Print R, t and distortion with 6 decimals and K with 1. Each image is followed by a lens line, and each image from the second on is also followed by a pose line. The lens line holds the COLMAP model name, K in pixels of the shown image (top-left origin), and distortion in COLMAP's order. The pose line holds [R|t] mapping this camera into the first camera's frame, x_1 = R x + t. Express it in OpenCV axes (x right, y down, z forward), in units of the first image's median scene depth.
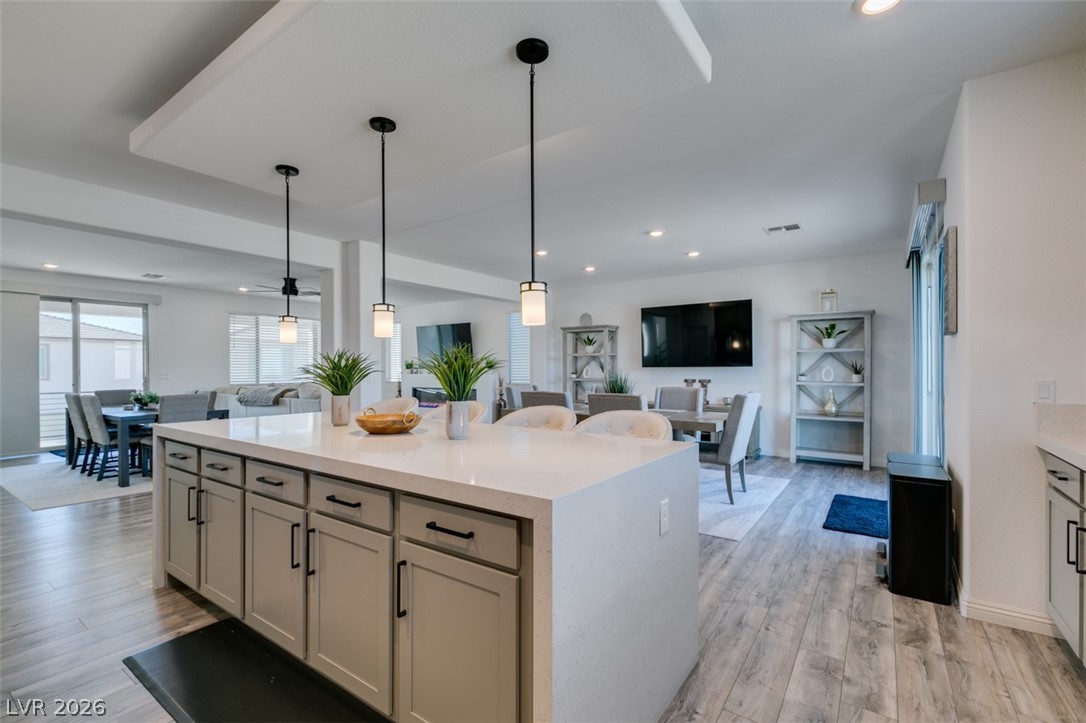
lens RADIAL K [[488.0, 0, 543.4], [0, 488.0, 365.3], [0, 0, 1]] dist [0.007344, -0.002455]
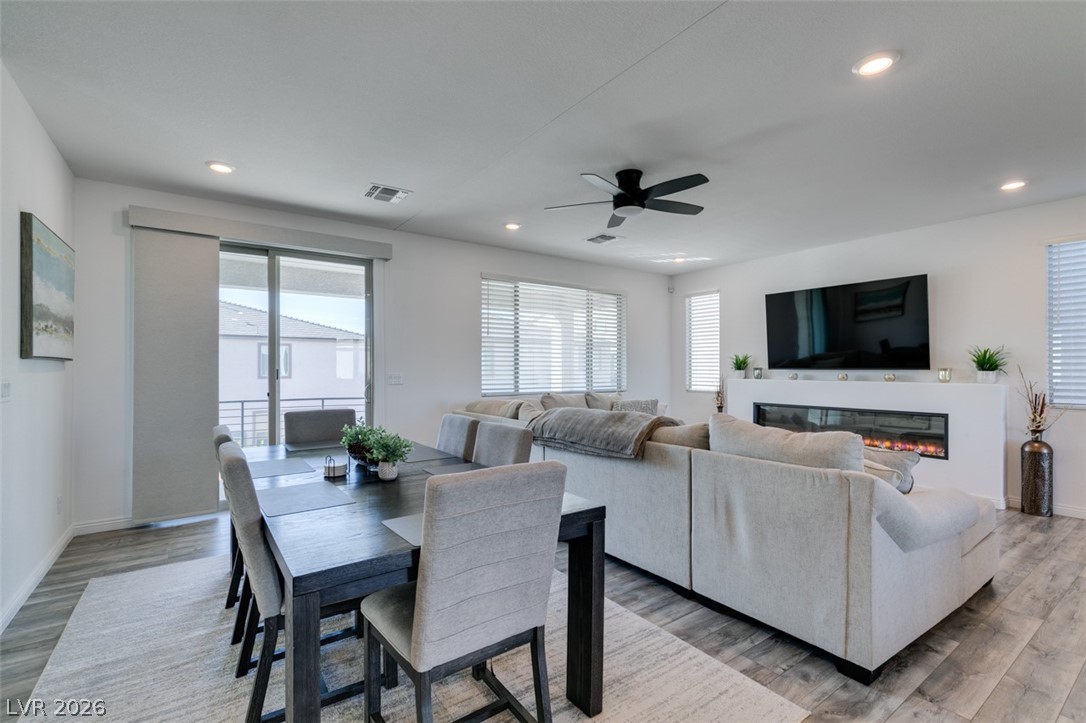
lens RADIAL K [[488.0, 0, 541.5], [0, 488.0, 363.3], [0, 0, 1]] dist [0.007344, -0.002455]
pose [[0.943772, 0.001787, -0.330592, -0.486393], [-0.002934, 0.999991, -0.002970, 0.003256], [0.330584, 0.003773, 0.943769, 0.591581]]
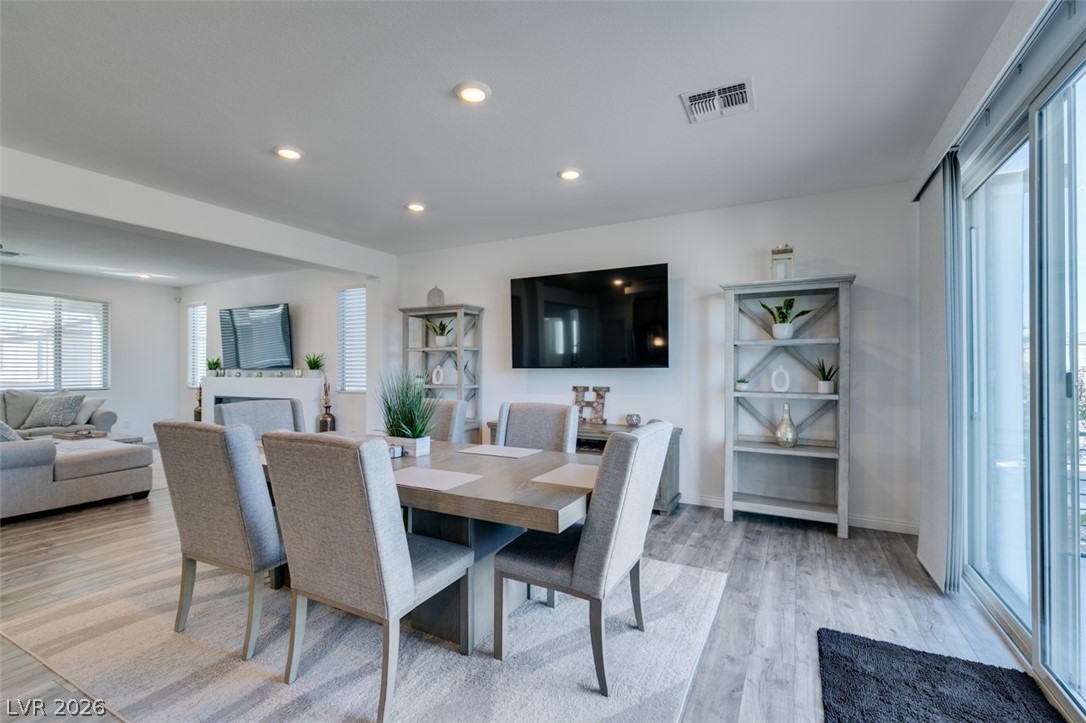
lens RADIAL K [[488.0, 0, 544.1], [0, 488.0, 362.6], [0, 0, 1]] dist [0.007344, -0.002455]
pose [[0.991585, 0.005565, 0.129334, 0.173760], [-0.004400, 0.999947, -0.009288, 0.002593], [-0.129379, 0.008640, 0.991558, 0.365662]]
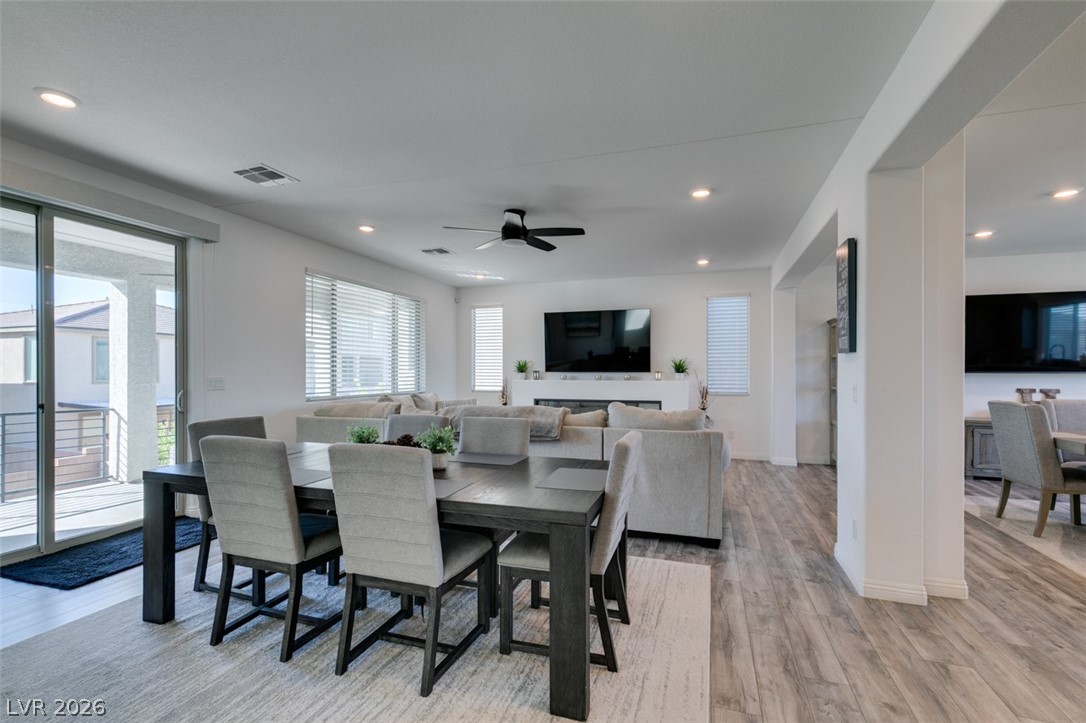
lens RADIAL K [[488.0, 0, 546.7], [0, 488.0, 368.7], [0, 0, 1]] dist [0.007344, -0.002455]
pose [[0.957425, 0.008097, 0.288569, -0.705901], [-0.008202, 0.999966, -0.000846, 0.003730], [-0.288566, -0.001557, 0.957459, 0.494978]]
